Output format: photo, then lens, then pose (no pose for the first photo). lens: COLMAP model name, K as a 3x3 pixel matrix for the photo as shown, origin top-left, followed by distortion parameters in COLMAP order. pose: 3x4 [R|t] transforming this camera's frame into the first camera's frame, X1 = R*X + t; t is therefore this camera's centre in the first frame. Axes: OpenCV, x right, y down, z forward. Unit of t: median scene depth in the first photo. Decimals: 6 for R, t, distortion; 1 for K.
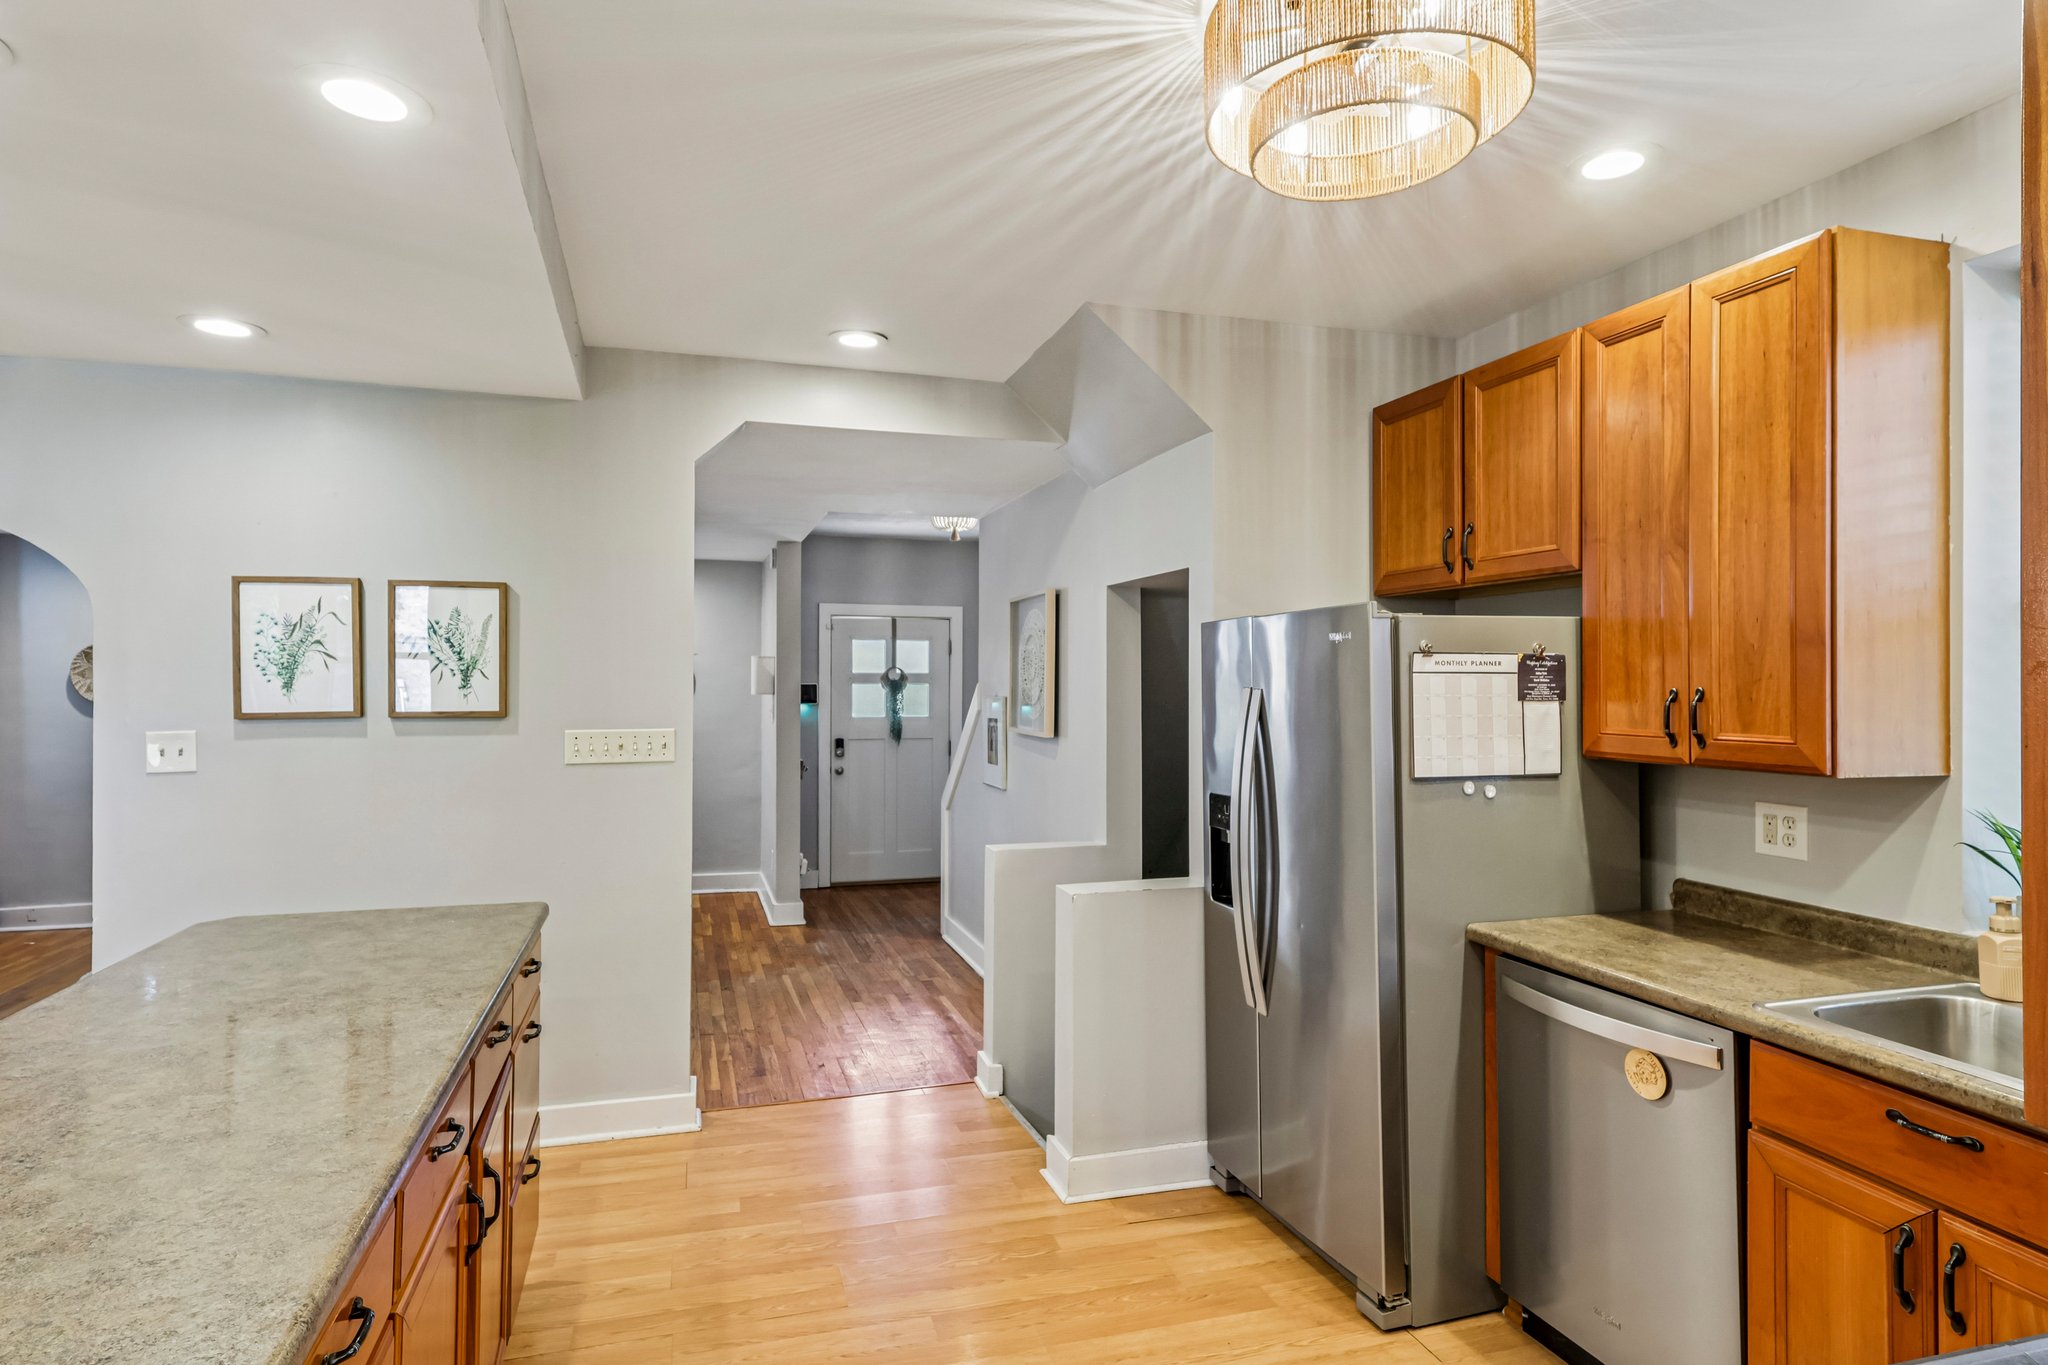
lens RADIAL K [[1095.1, 0, 1018.0], [0, 1095.1, 677.9], [0, 0, 1]] dist [0.003007, 0.007352]
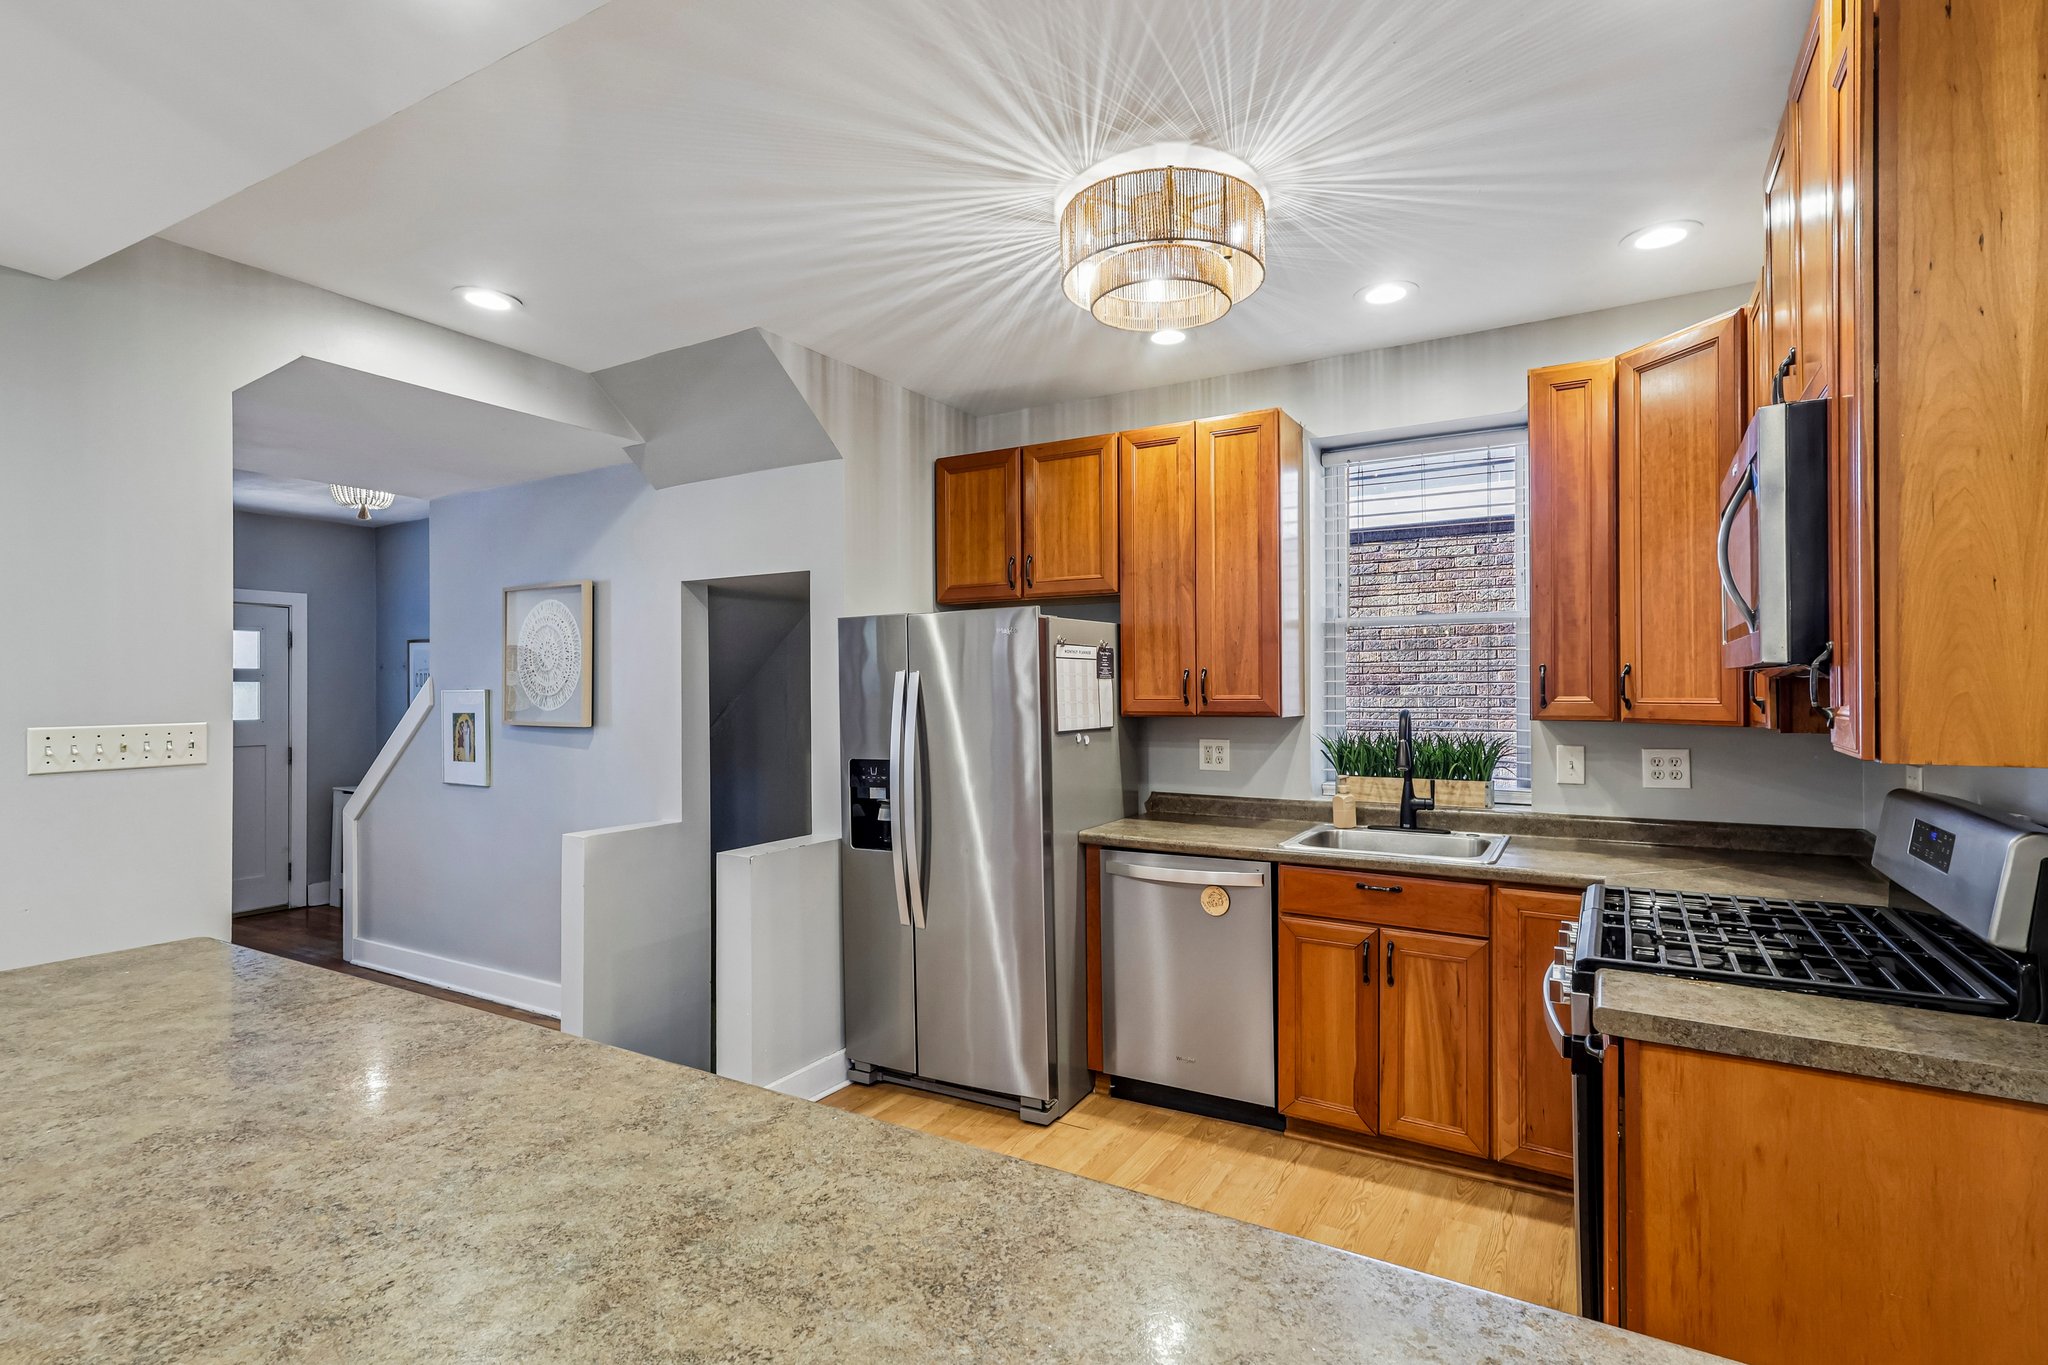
lens RADIAL K [[971.1, 0, 1045.9], [0, 971.1, 686.1], [0, 0, 1]] dist [0.001890, 0.001482]
pose [[0.729831, -0.004888, 0.683610, -0.385738], [0.003128, 0.999988, 0.003811, 0.020765], [-0.683621, -0.000643, 0.729837, 0.070815]]
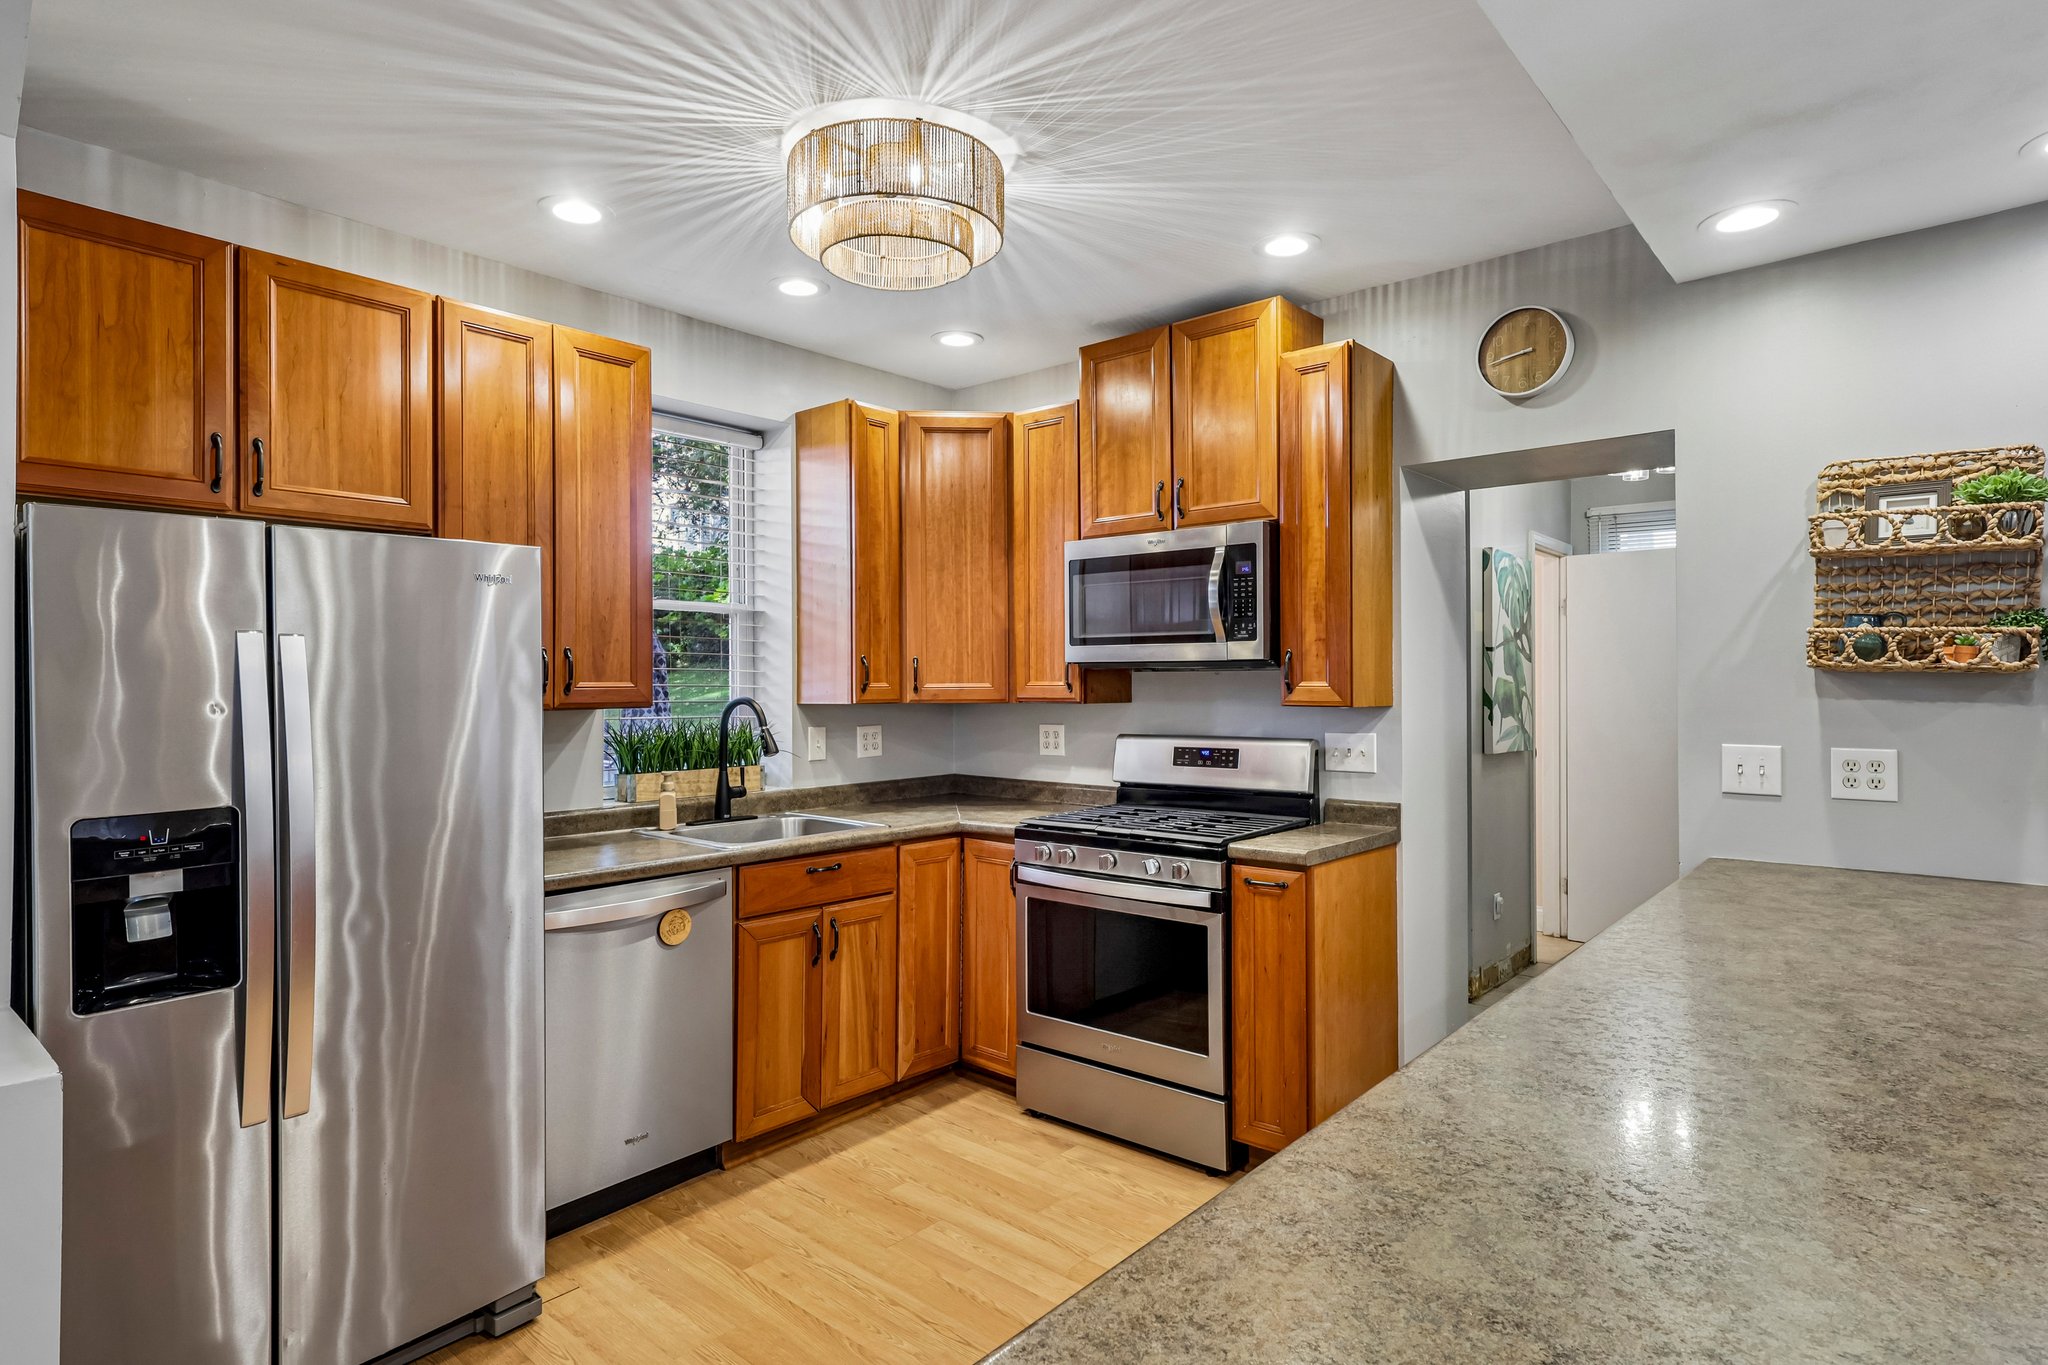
lens RADIAL K [[1095.1, 0, 1018.0], [0, 1095.1, 677.9], [0, 0, 1]] dist [0.003007, 0.007352]
pose [[-0.526251, 0.001406, 0.850328, -0.522877], [-0.004364, 0.999981, -0.004355, 0.033464], [-0.850318, -0.006003, -0.526235, 0.864039]]
